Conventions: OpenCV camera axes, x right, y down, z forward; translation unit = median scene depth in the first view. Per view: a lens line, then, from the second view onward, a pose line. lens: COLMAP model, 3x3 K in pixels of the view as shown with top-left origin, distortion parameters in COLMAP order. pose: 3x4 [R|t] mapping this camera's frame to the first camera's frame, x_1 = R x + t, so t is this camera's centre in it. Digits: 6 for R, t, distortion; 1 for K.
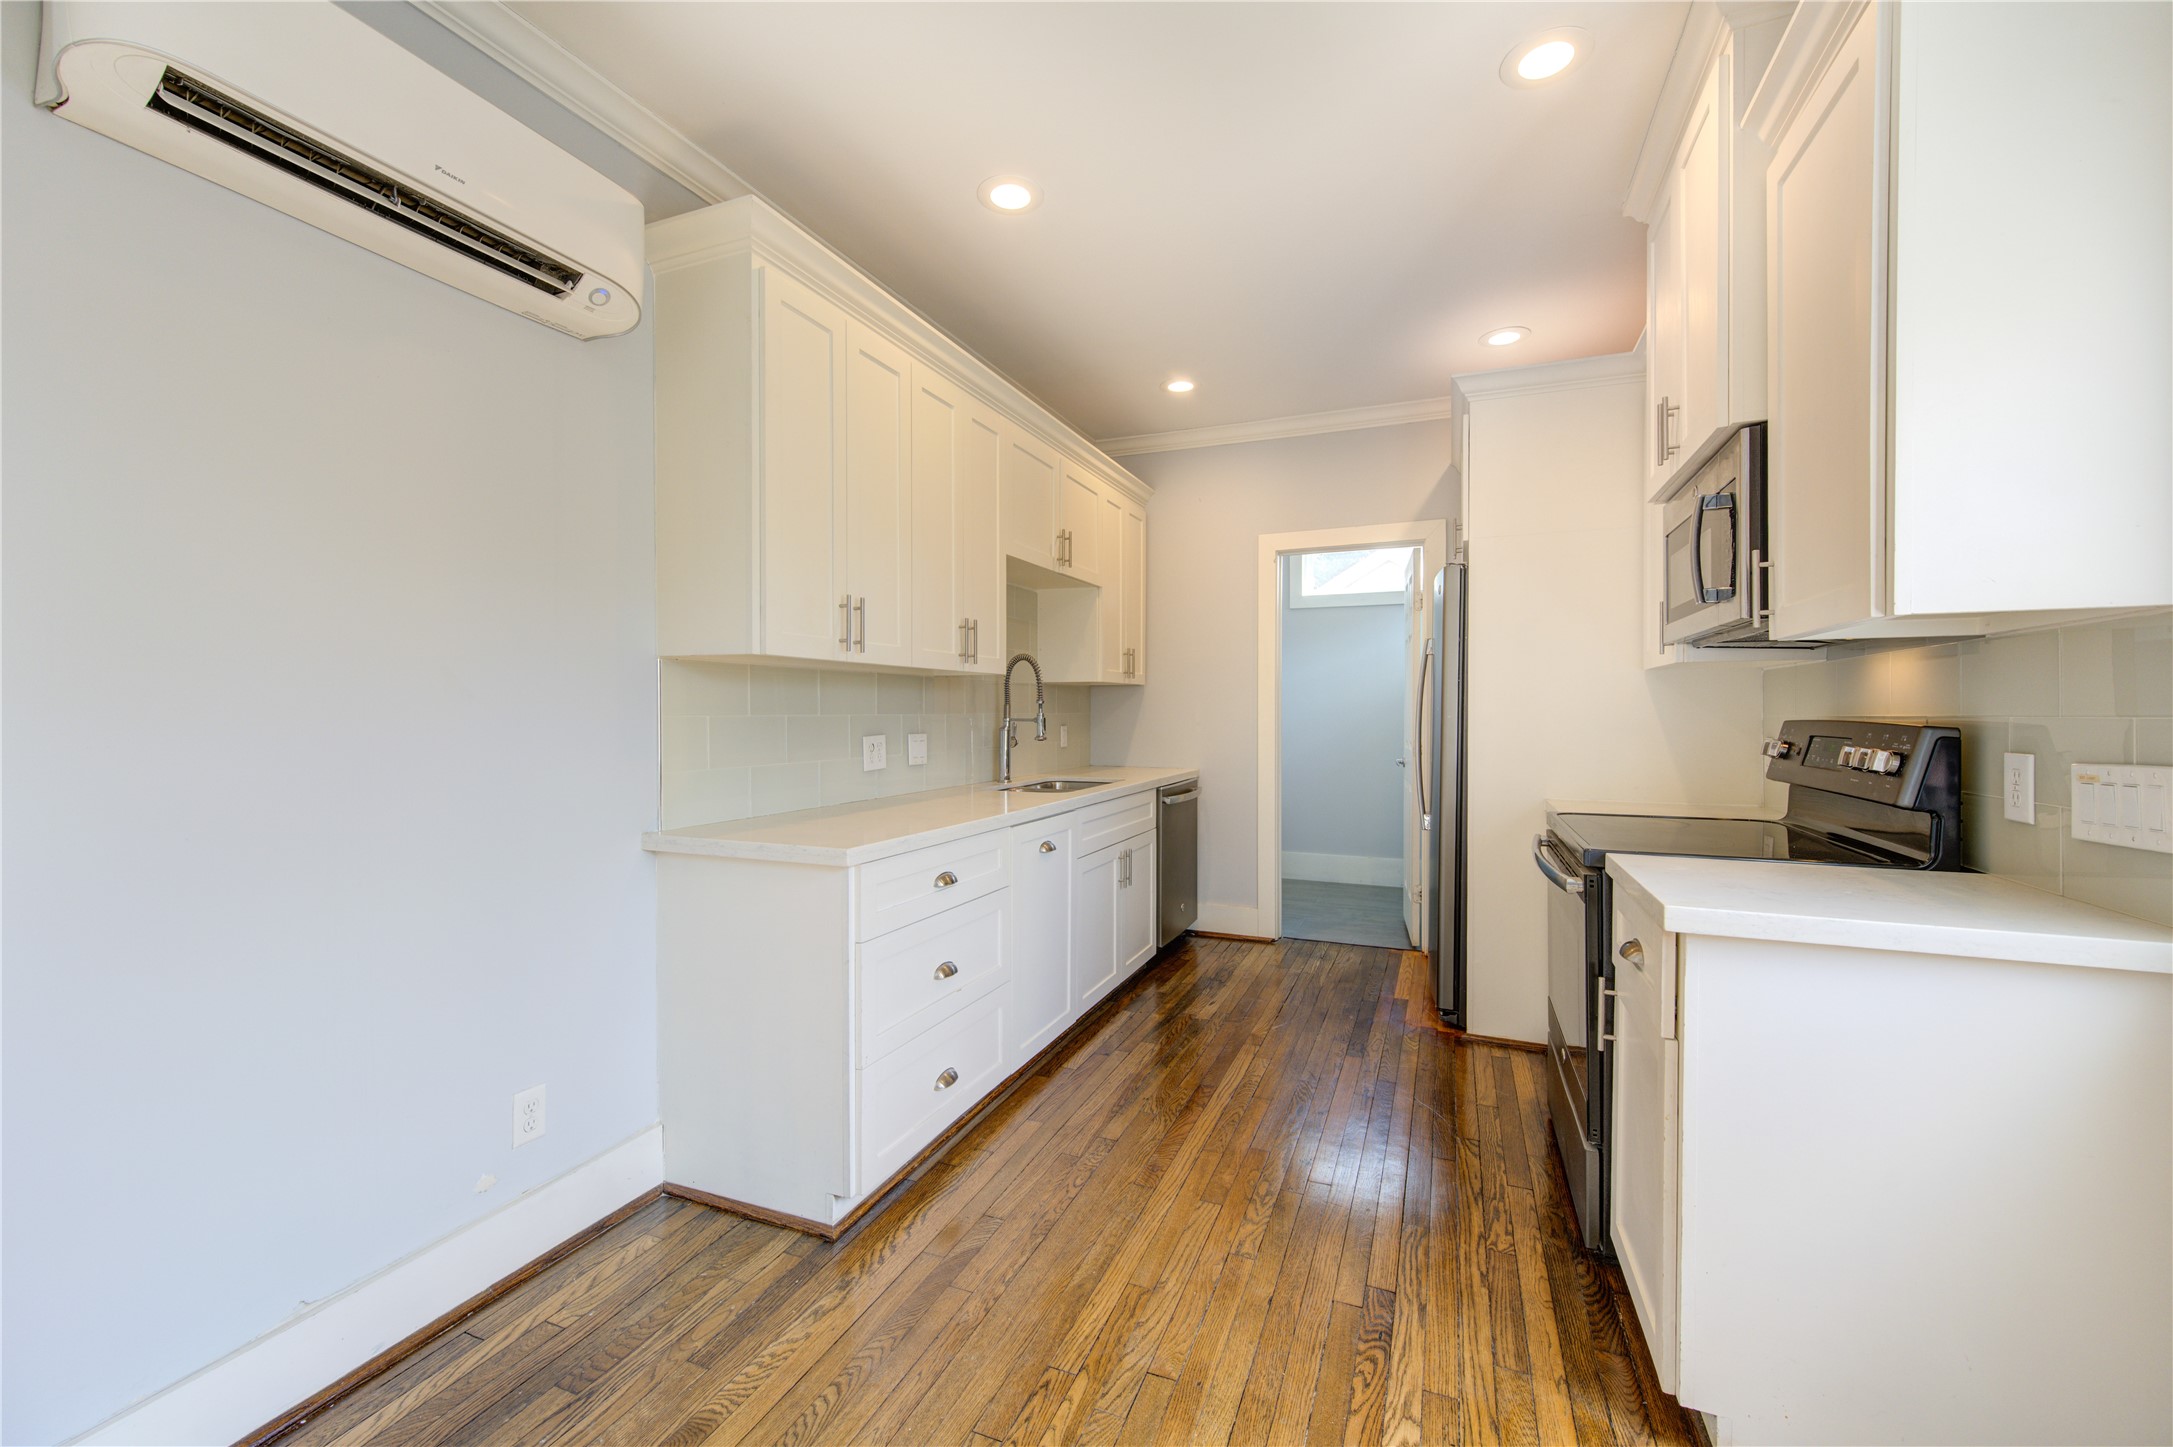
lens RADIAL K [[858.9, 0, 1086.5], [0, 858.9, 723.5], [0, 0, 1]] dist [-0.001324, -0.000544]
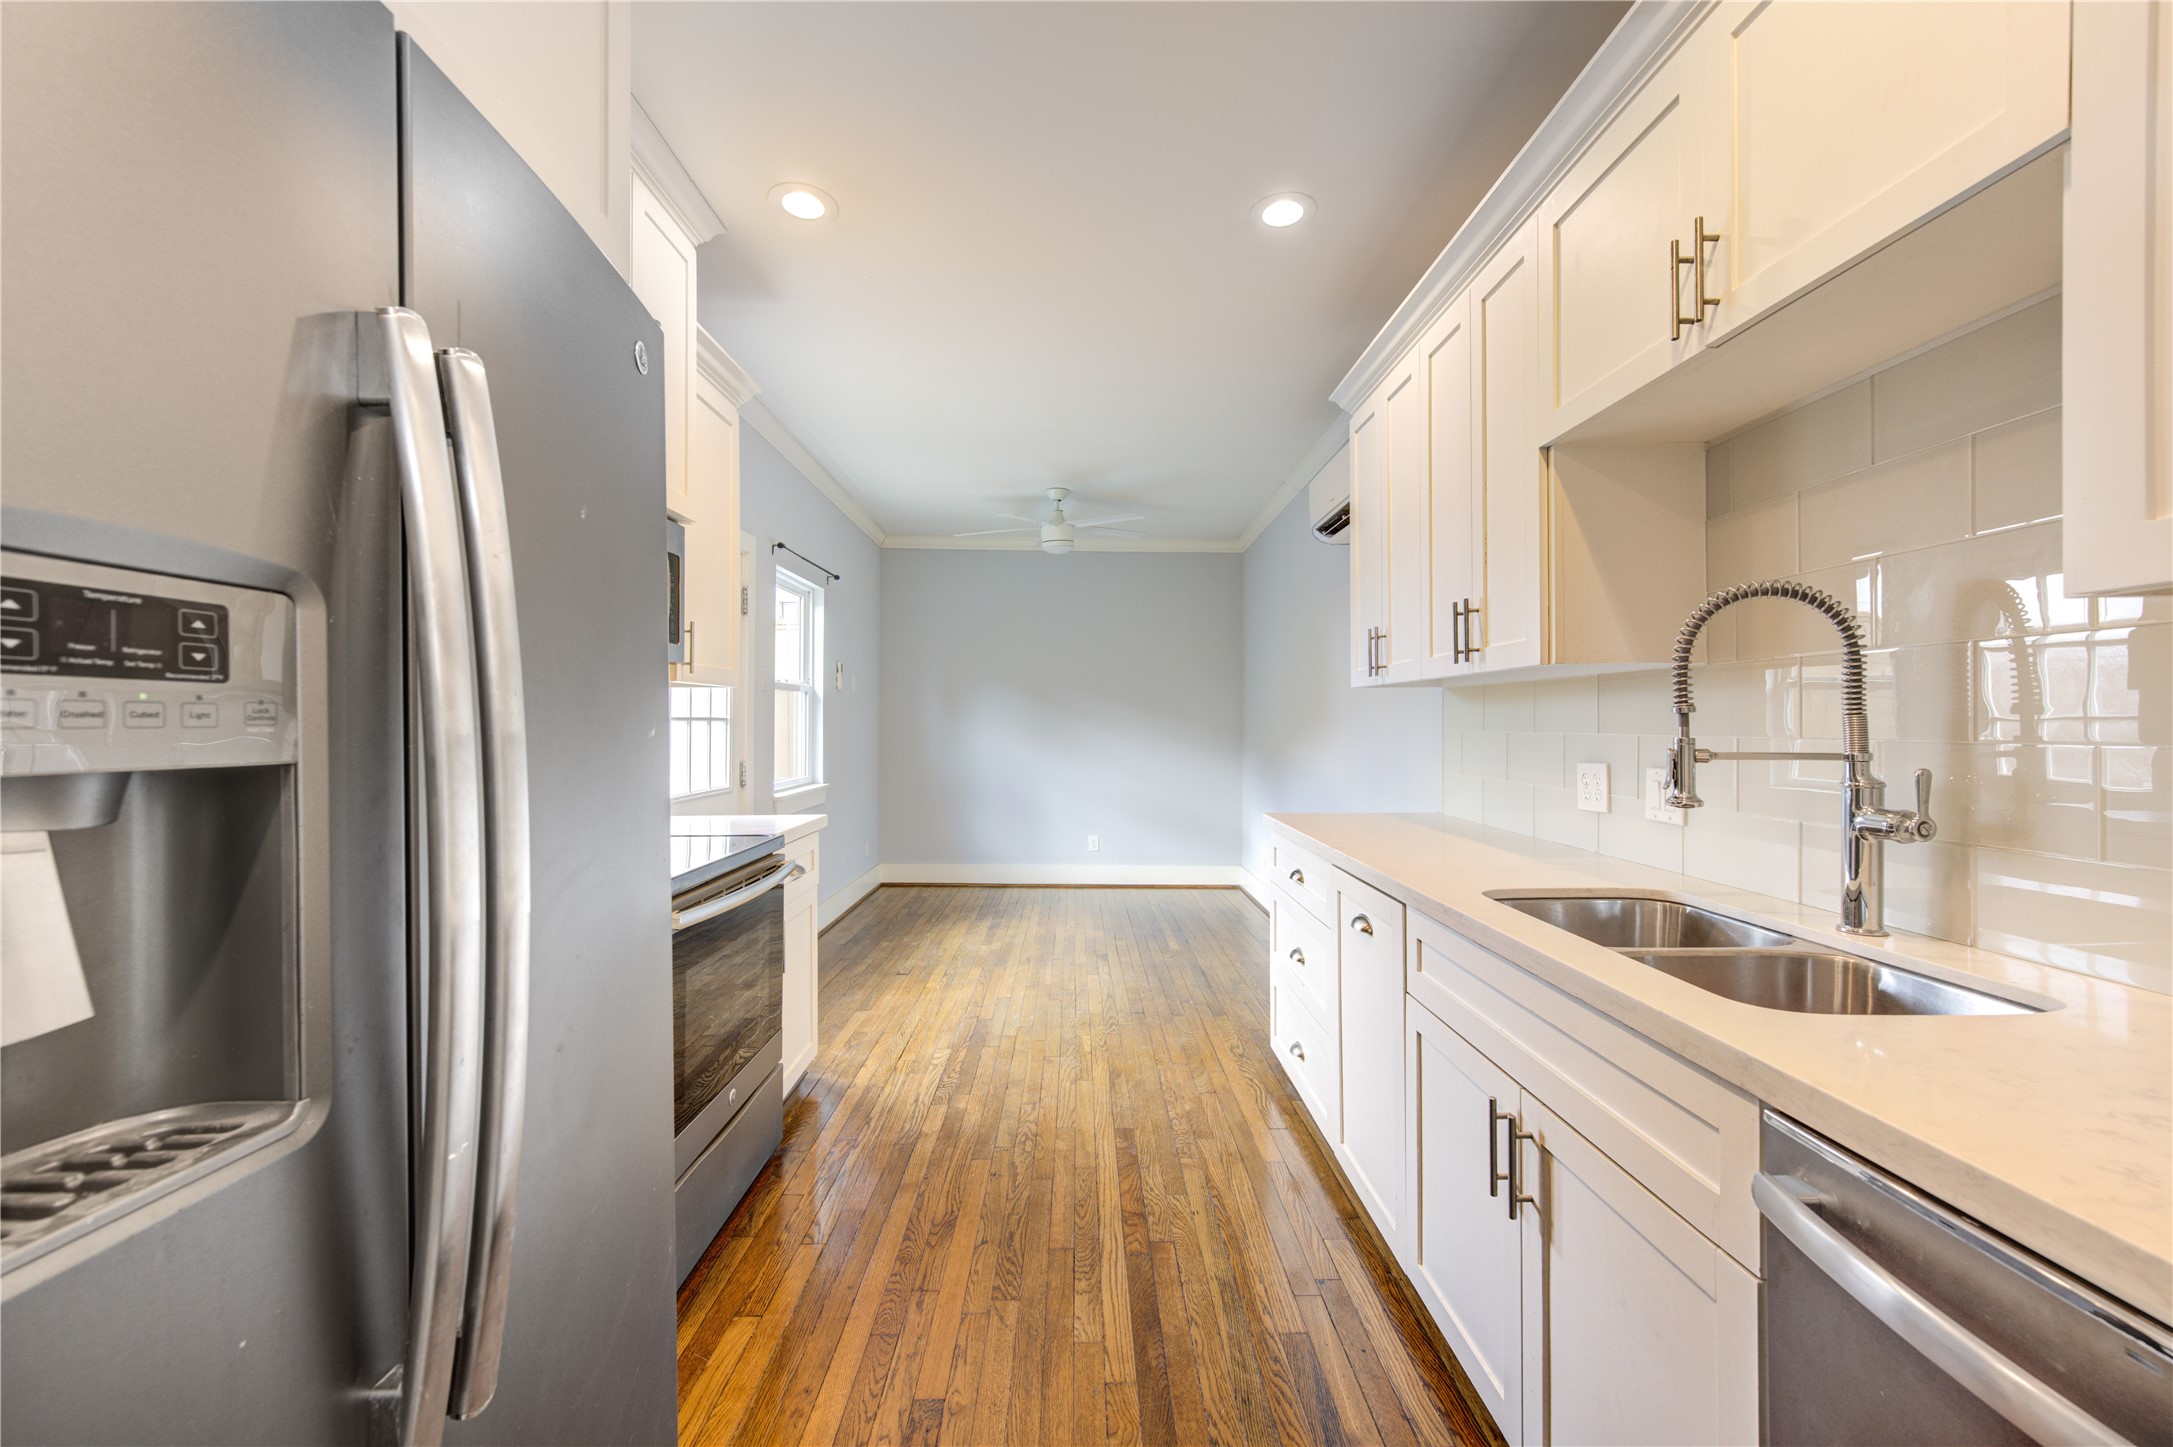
lens RADIAL K [[858.9, 0, 1086.5], [0, 858.9, 723.5], [0, 0, 1]] dist [-0.001324, -0.000544]
pose [[-0.916024, 0.003789, -0.401107, 0.429050], [-0.002262, 0.999891, 0.014611, -0.028299], [0.401118, 0.014292, -0.915915, 1.500321]]
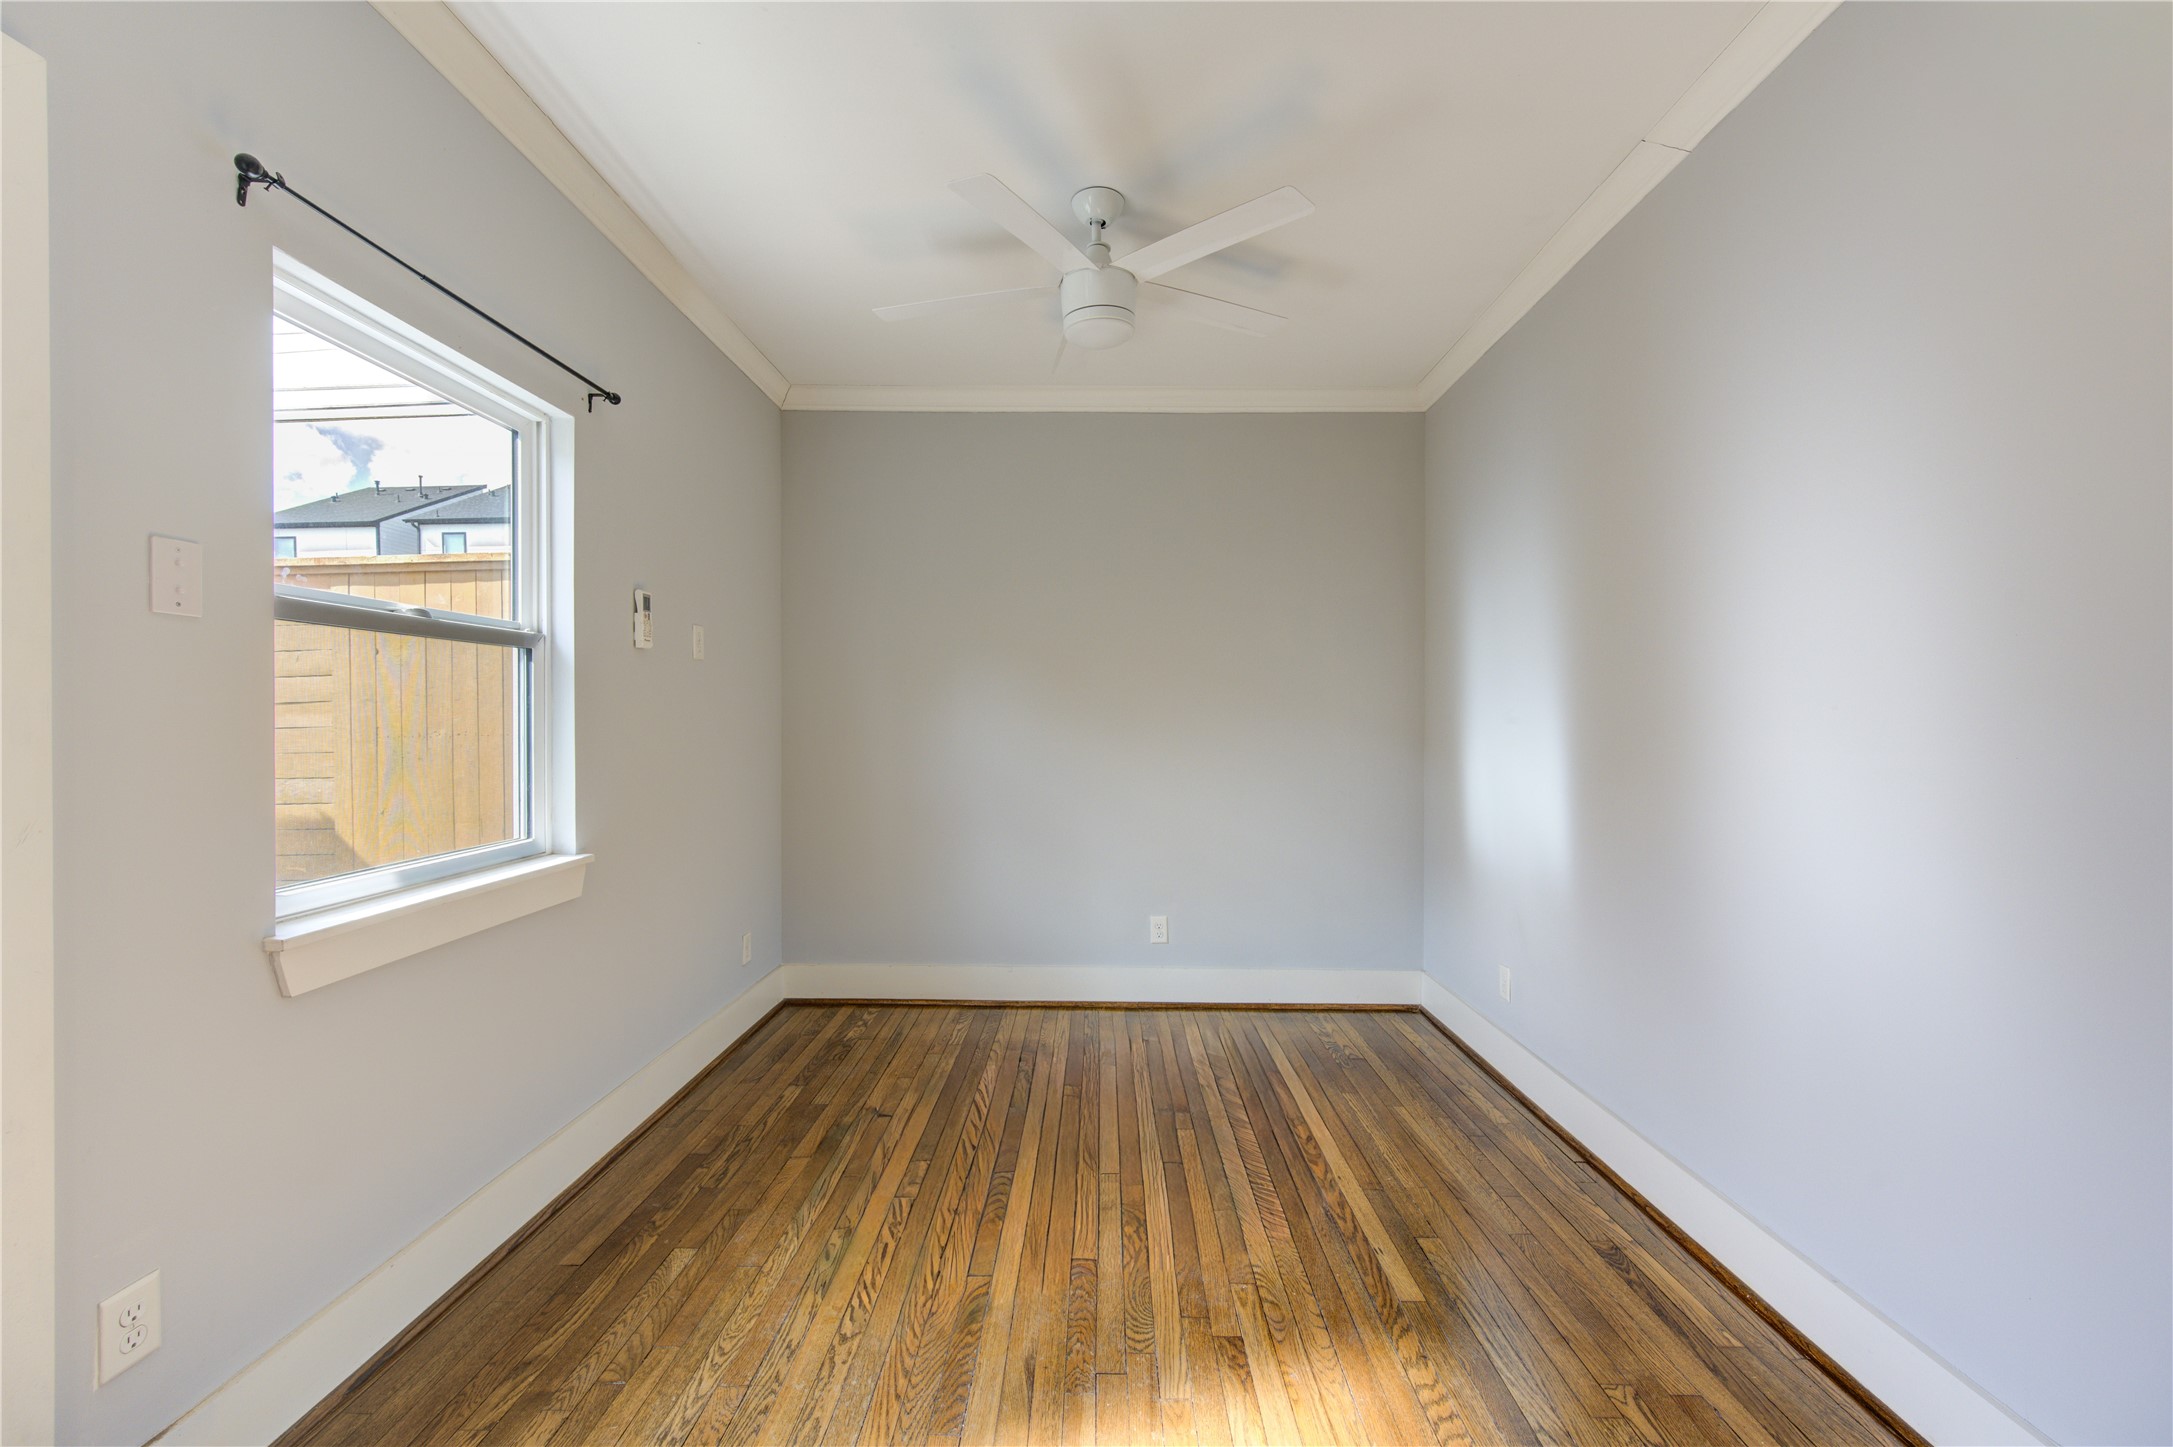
lens RADIAL K [[847.1, 0, 1093.3], [0, 847.1, 726.7], [0, 0, 1]] dist [0.002520, -0.002567]
pose [[-0.925498, 0.010611, -0.378605, 0.081233], [0.001601, 0.999708, 0.024105, -0.013563], [0.378750, 0.021703, -0.925245, 0.590123]]
